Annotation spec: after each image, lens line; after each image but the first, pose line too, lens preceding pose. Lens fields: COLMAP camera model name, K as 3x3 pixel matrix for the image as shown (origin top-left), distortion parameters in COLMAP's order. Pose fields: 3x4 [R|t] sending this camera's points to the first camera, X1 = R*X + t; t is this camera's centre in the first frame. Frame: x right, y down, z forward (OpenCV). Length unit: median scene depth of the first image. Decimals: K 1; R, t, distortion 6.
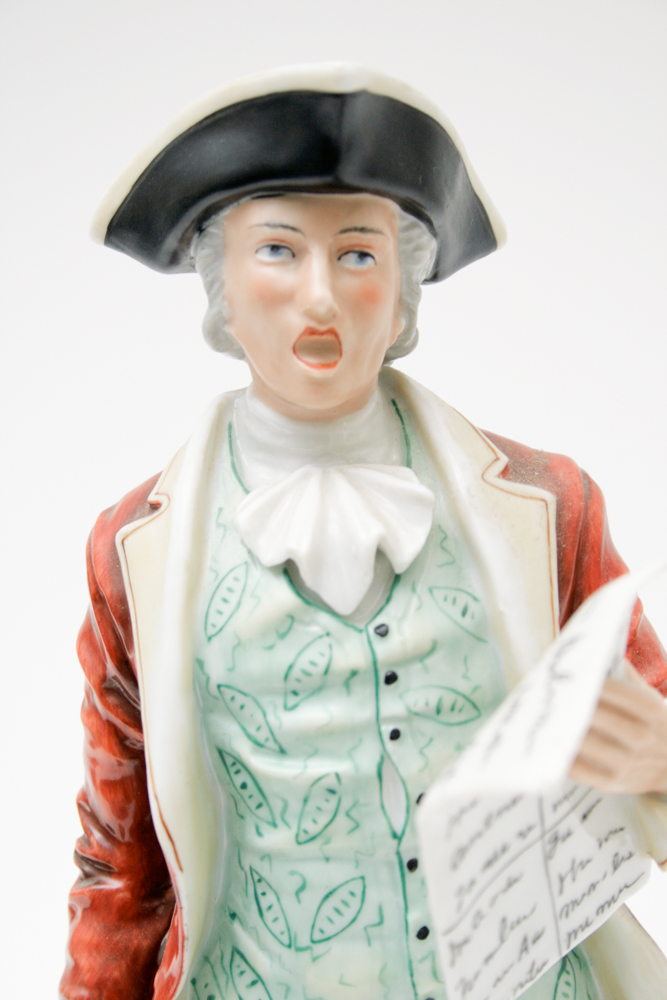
lens RADIAL K [[2085.0, 0, 333.5], [0, 2085.0, 500.0], [0, 0, 1]] dist [0.043621, -0.062880]
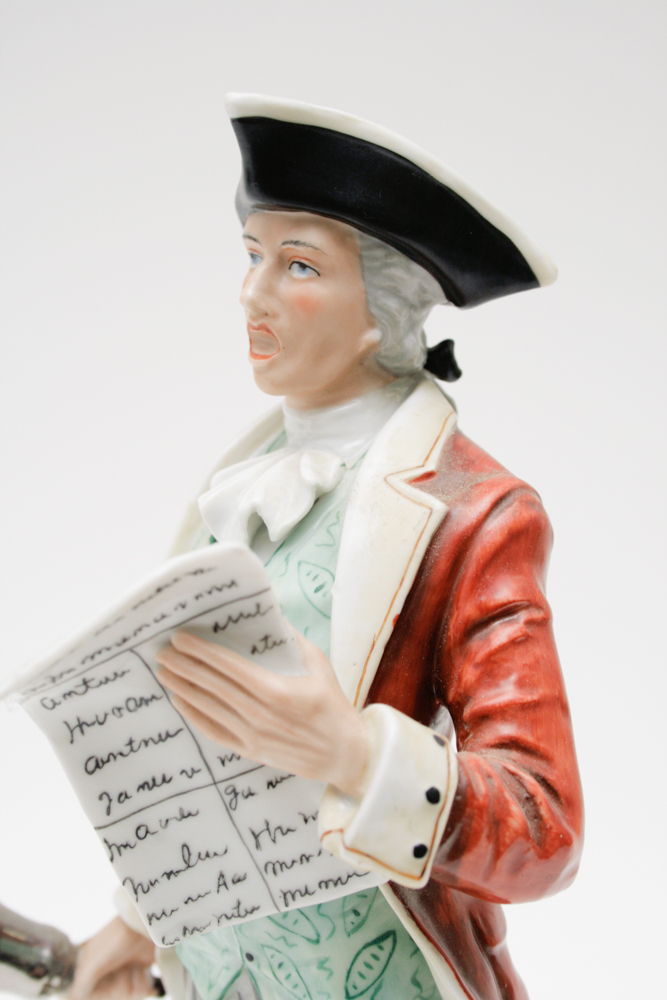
lens RADIAL K [[1501.2, 0, 332.4], [0, 1501.2, 478.1], [0, 0, 1]] dist [-0.049607, -0.064941]
pose [[0.657360, 0.156258, -0.737198, 0.655512], [-0.186095, 0.981628, 0.042127, -0.039878], [0.730237, 0.109497, 0.674362, 0.463792]]
